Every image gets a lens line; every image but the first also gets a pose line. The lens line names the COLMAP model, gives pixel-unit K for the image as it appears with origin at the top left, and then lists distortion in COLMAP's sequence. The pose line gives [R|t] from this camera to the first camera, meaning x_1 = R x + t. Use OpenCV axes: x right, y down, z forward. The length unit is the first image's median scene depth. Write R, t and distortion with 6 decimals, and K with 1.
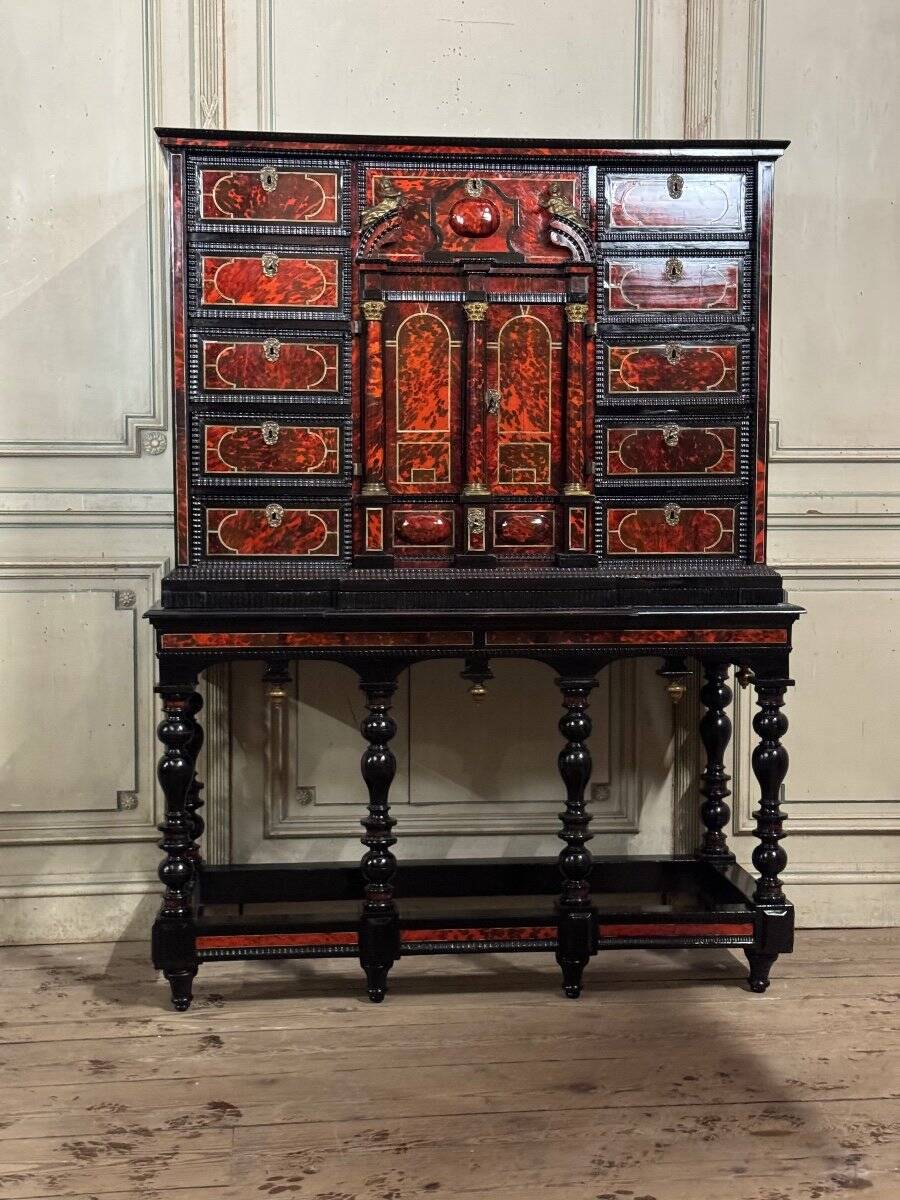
lens RADIAL K [[1690.3, 0, 442.1], [0, 1690.3, 601.7], [0, 0, 1]] dist [0.121089, 0.000000]
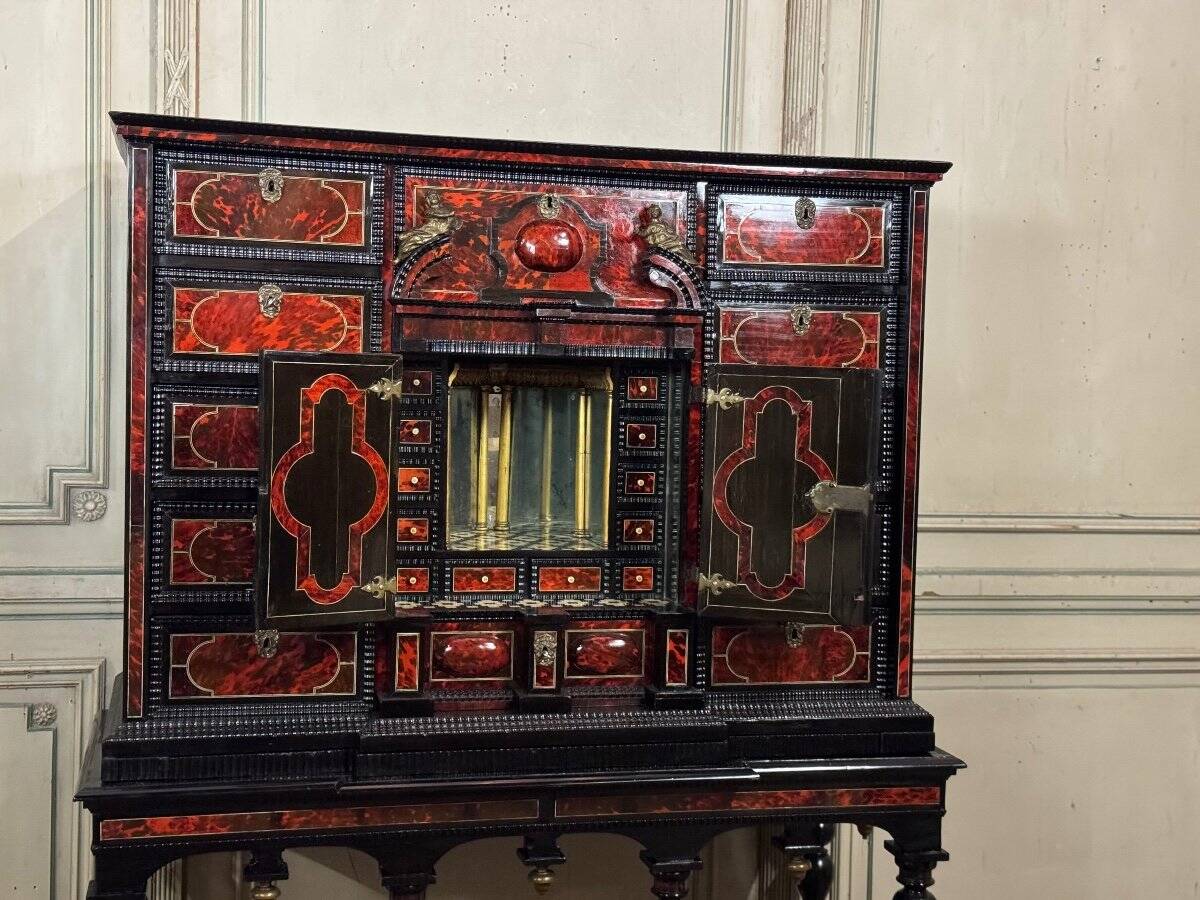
lens RADIAL K [[1690.3, 0, 603.9], [0, 1690.3, 449.2], [0, 0, 1]] dist [0.121089, 0.000000]
pose [[0.989015, 0.017178, 0.146811, -0.064794], [-0.014615, 0.999722, -0.018525, -0.121674], [-0.147088, 0.016176, 0.988991, 0.257201]]
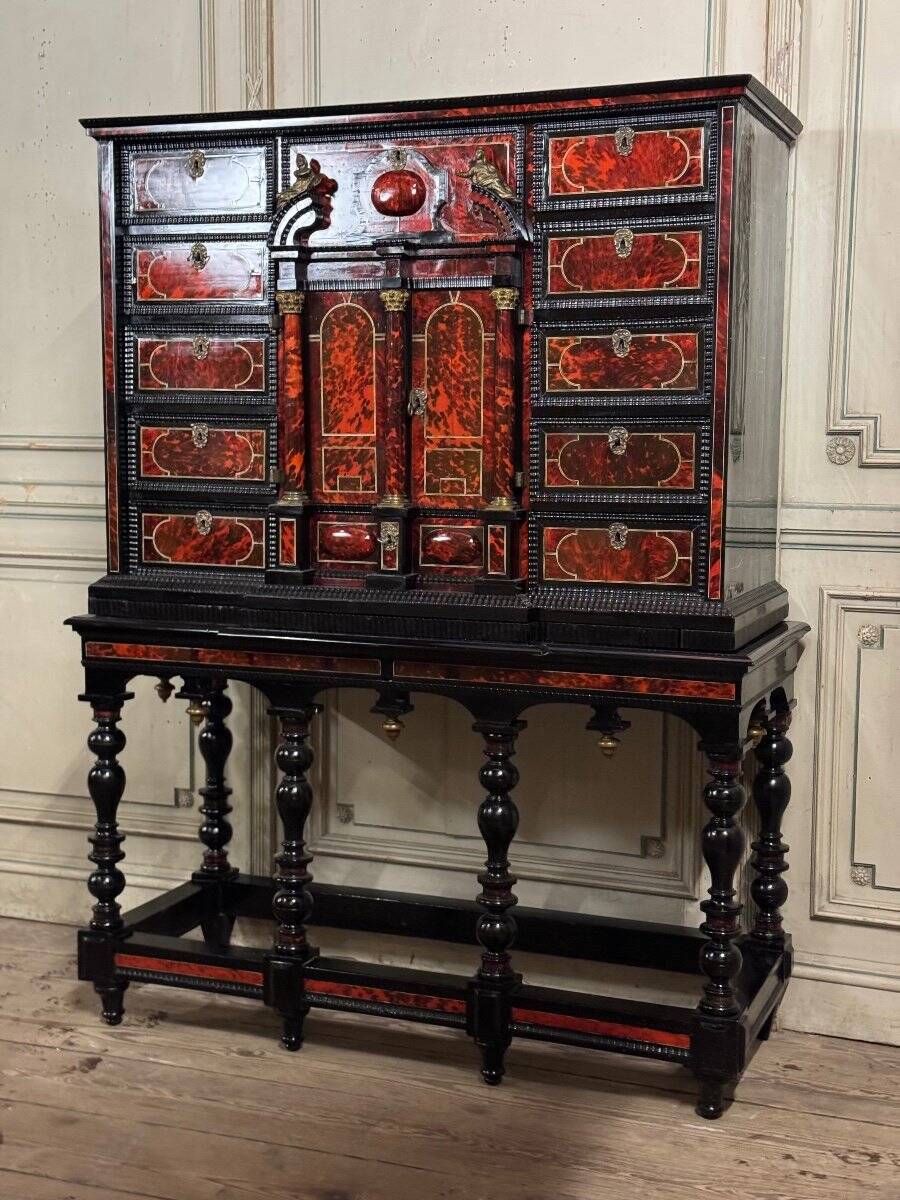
lens RADIAL K [[1690.3, 0, 440.1], [0, 1690.3, 605.0], [0, 0, 1]] dist [0.121089, 0.000000]
pose [[0.887781, 0.055454, -0.456914, 0.451190], [-0.039401, 0.998228, 0.044595, -0.052469], [0.458577, -0.021588, 0.888392, 0.219257]]
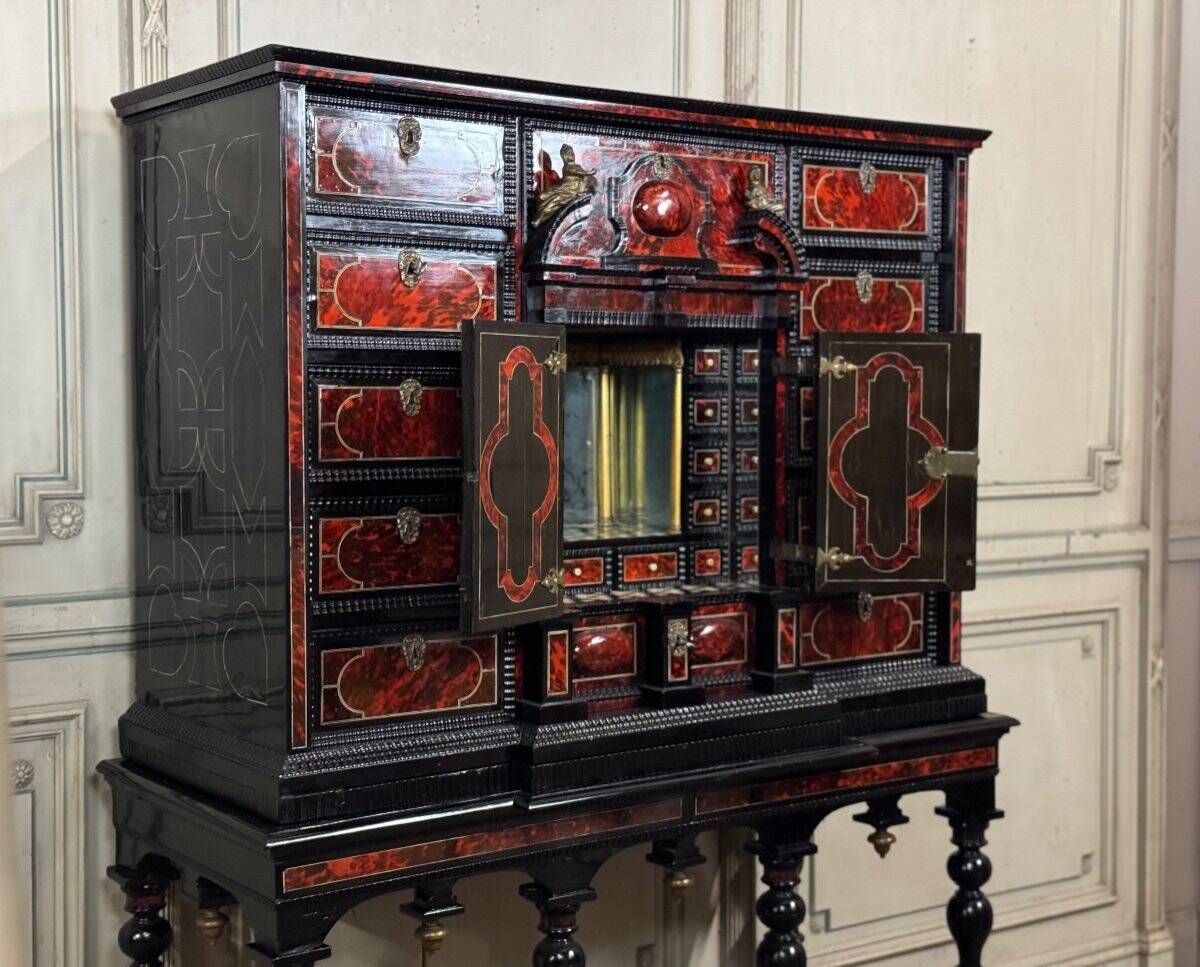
lens RADIAL K [[1815.4, 0, 569.0], [0, 1815.4, 483.0], [0, 0, 1]] dist [0.133431, 0.000000]
pose [[0.861964, -0.028775, 0.506152, -0.395691], [0.036973, 0.999297, -0.006154, -0.108540], [-0.505619, 0.024019, 0.862423, 0.371439]]
